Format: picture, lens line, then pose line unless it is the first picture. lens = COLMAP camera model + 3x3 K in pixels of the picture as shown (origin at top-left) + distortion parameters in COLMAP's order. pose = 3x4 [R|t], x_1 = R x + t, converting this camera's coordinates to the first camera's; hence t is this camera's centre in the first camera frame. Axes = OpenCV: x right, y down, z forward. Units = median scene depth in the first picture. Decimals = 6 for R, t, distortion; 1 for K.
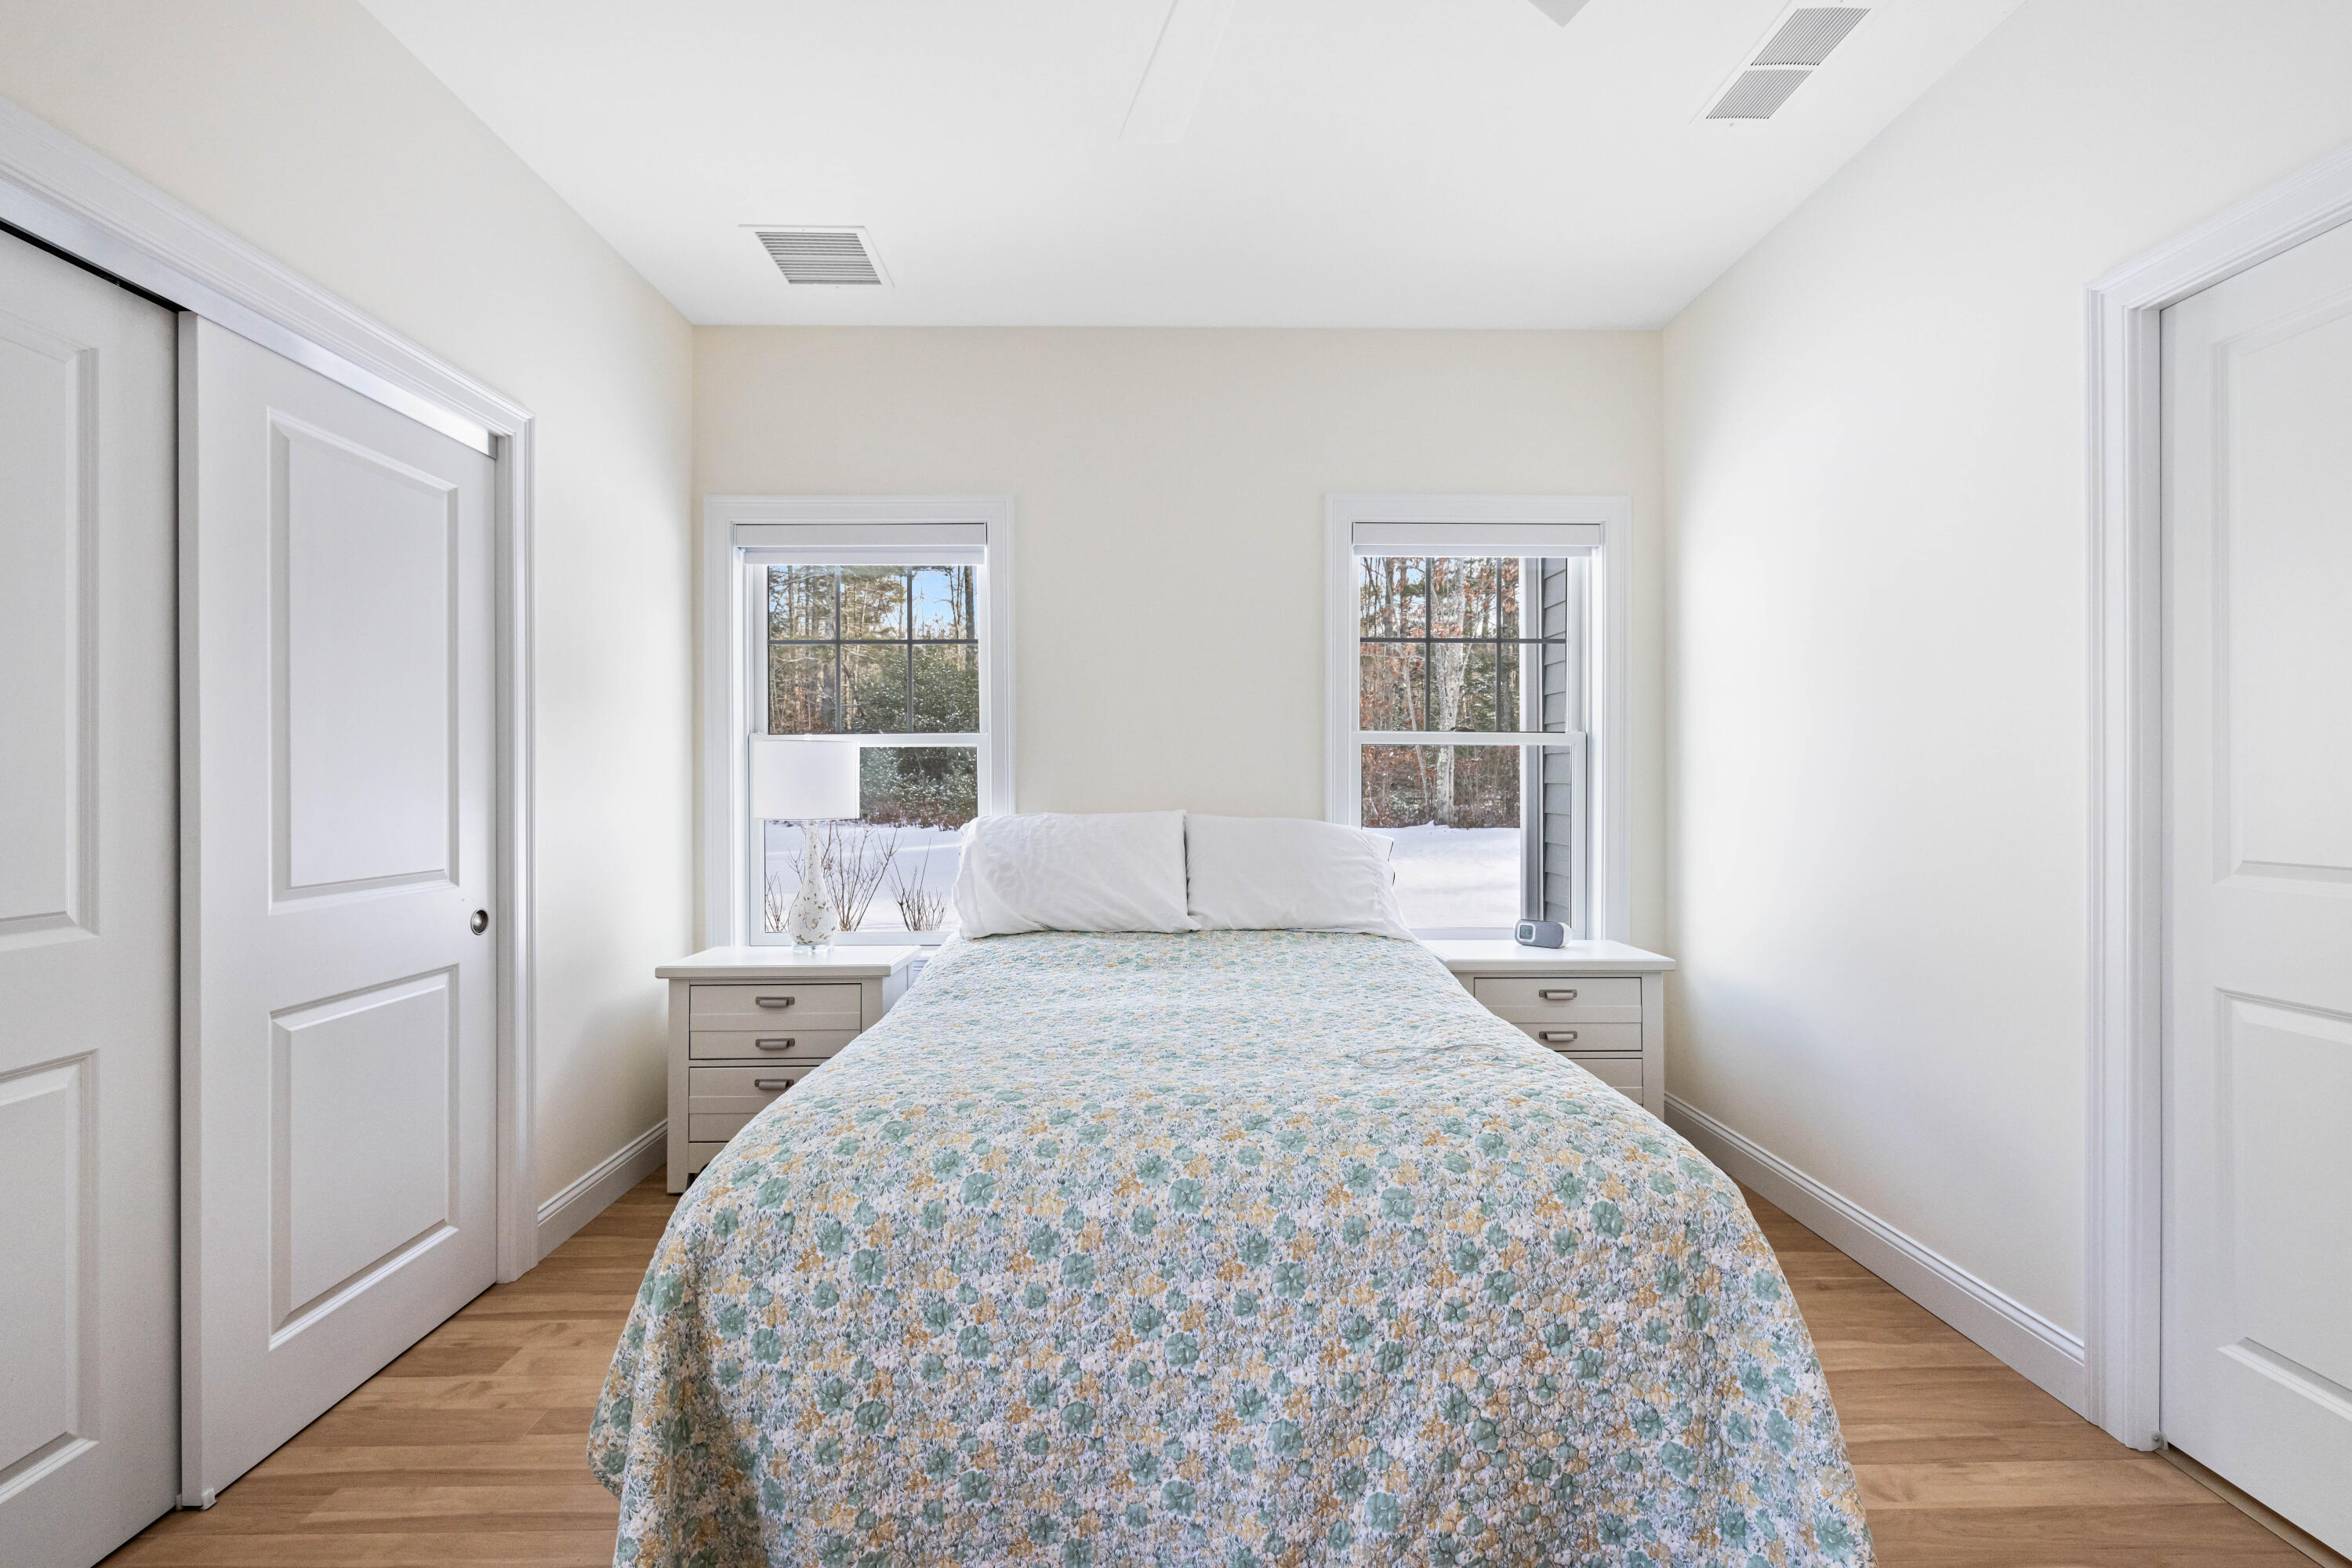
lens RADIAL K [[995.8, 0, 1163.4], [0, 995.8, 781.2], [0, 0, 1]] dist [-0.002608, 0.000115]
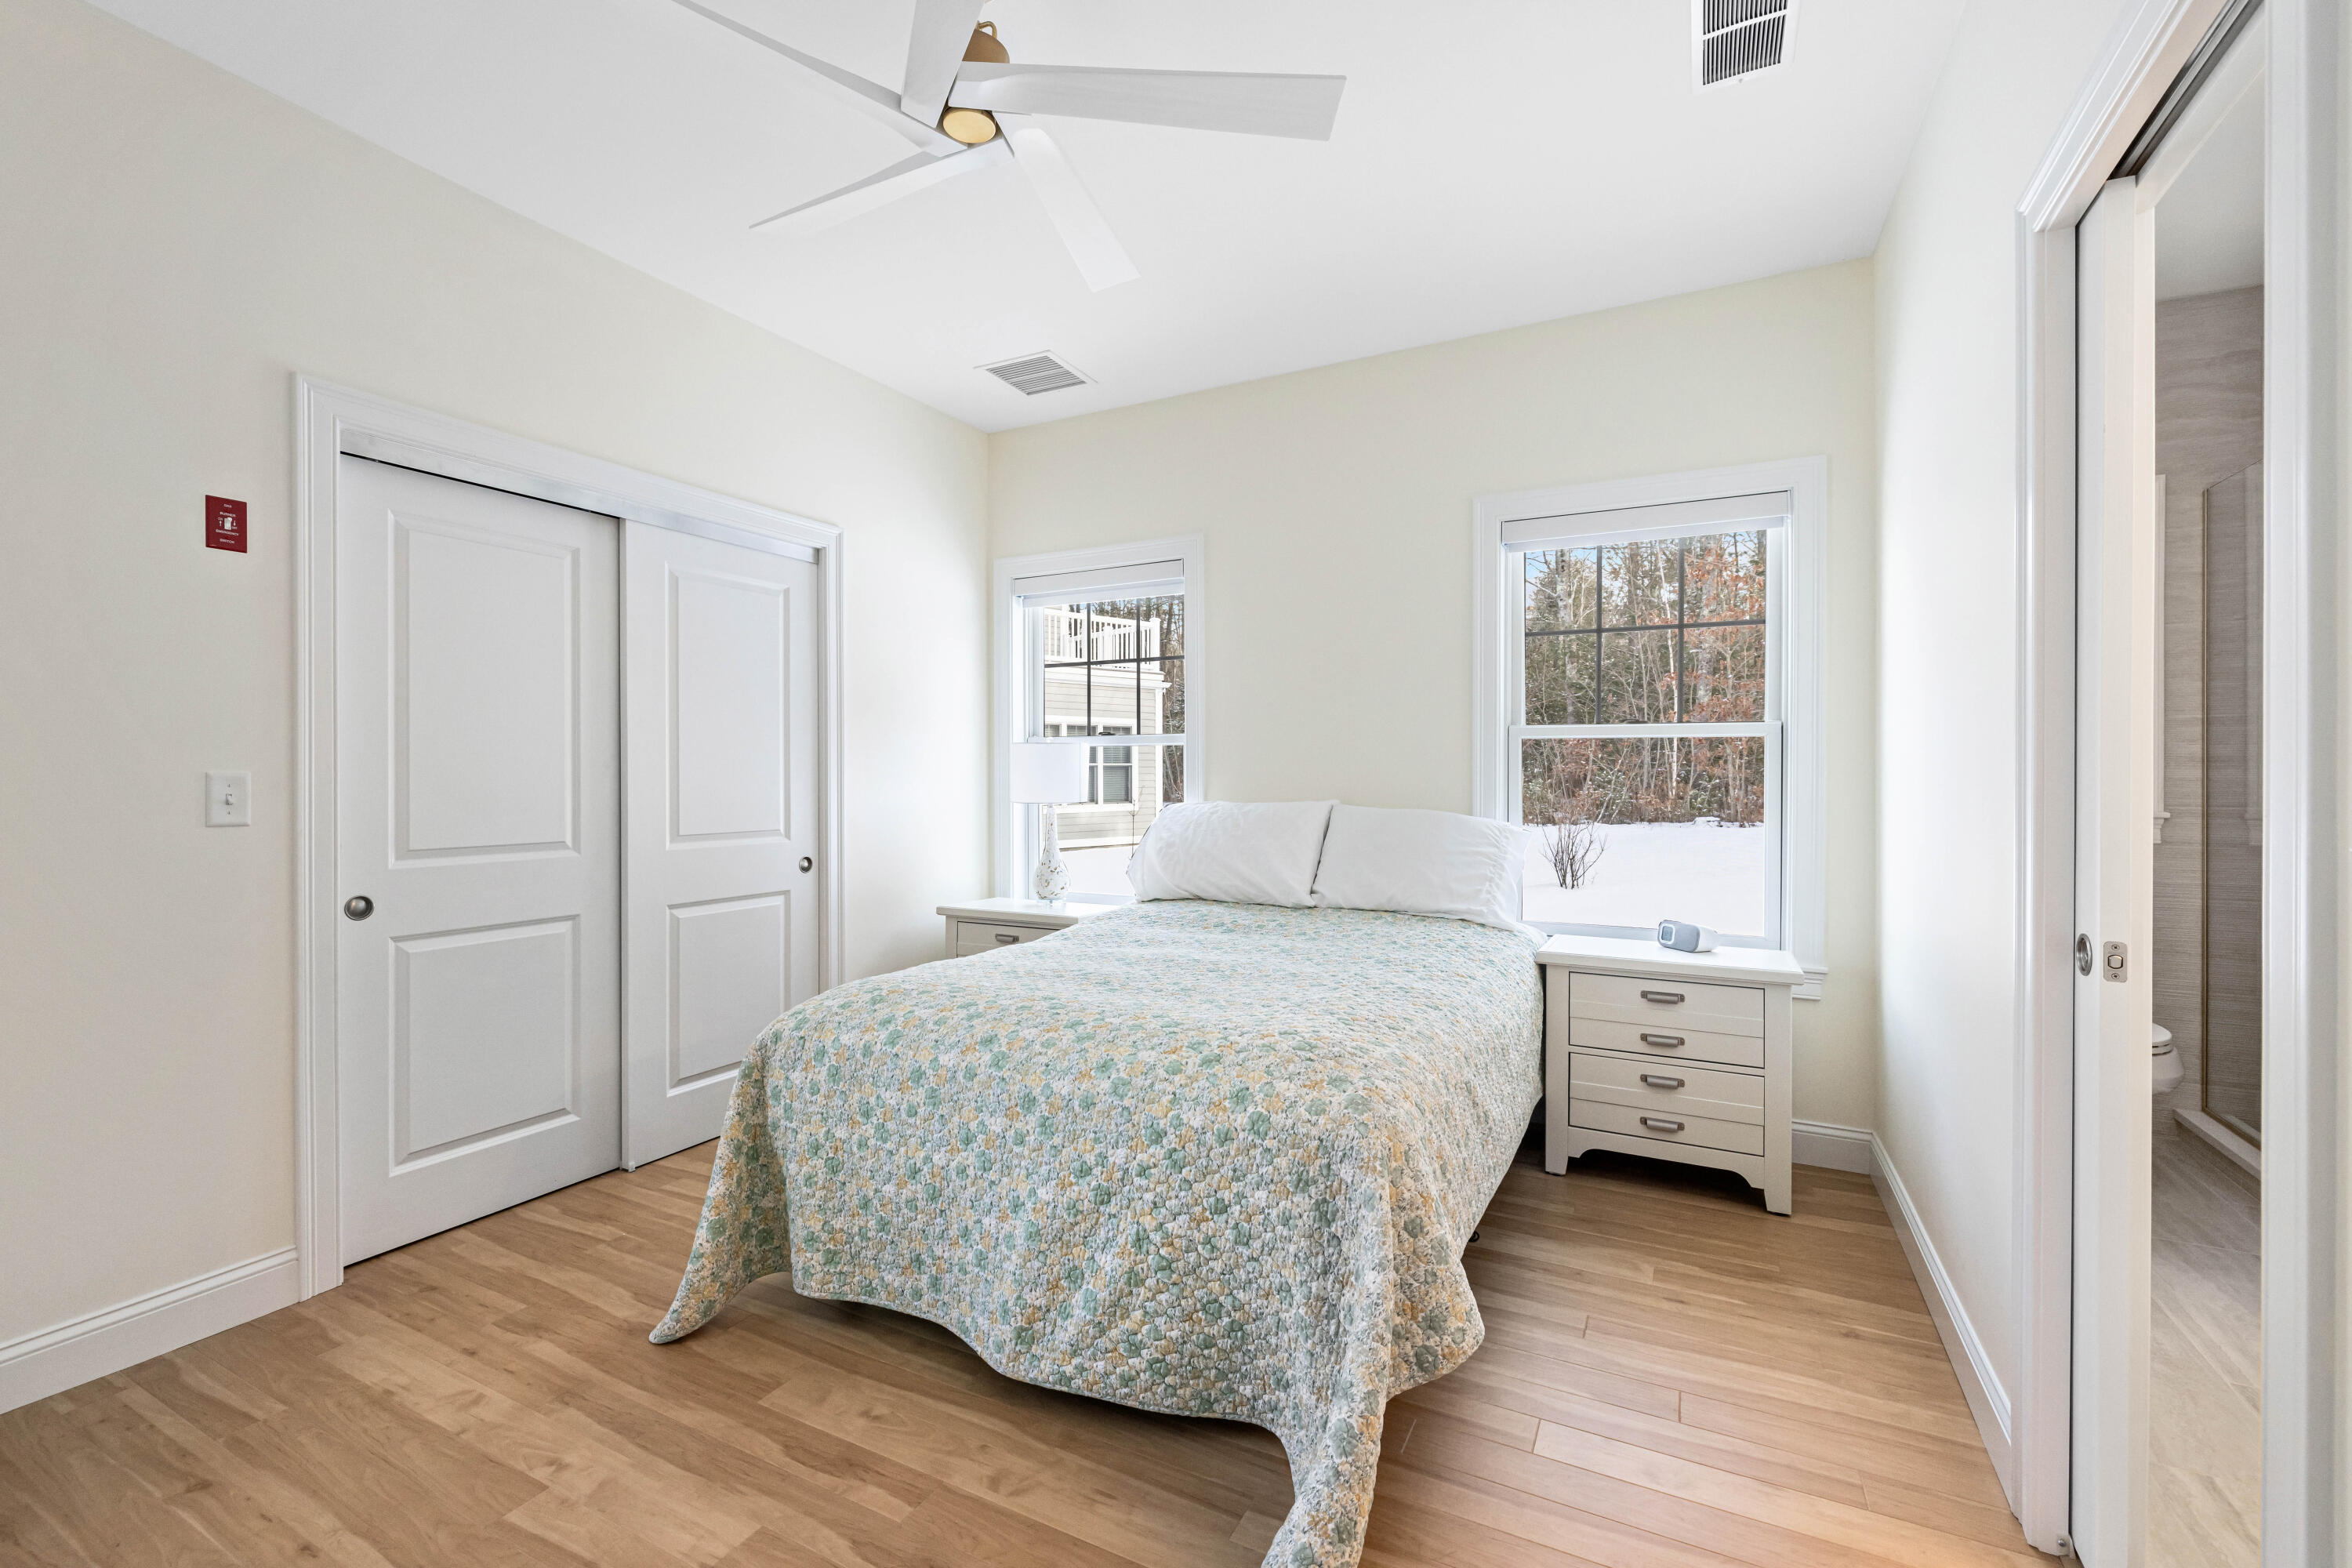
lens RADIAL K [[995.8, 0, 1157.9], [0, 995.8, 774.4], [0, 0, 1]] dist [-0.002608, 0.000115]
pose [[0.877048, 0.002725, -0.480396, 0.940320], [-0.001262, 0.999994, 0.003368, -0.009239], [0.480402, -0.002348, 0.877045, -0.169800]]
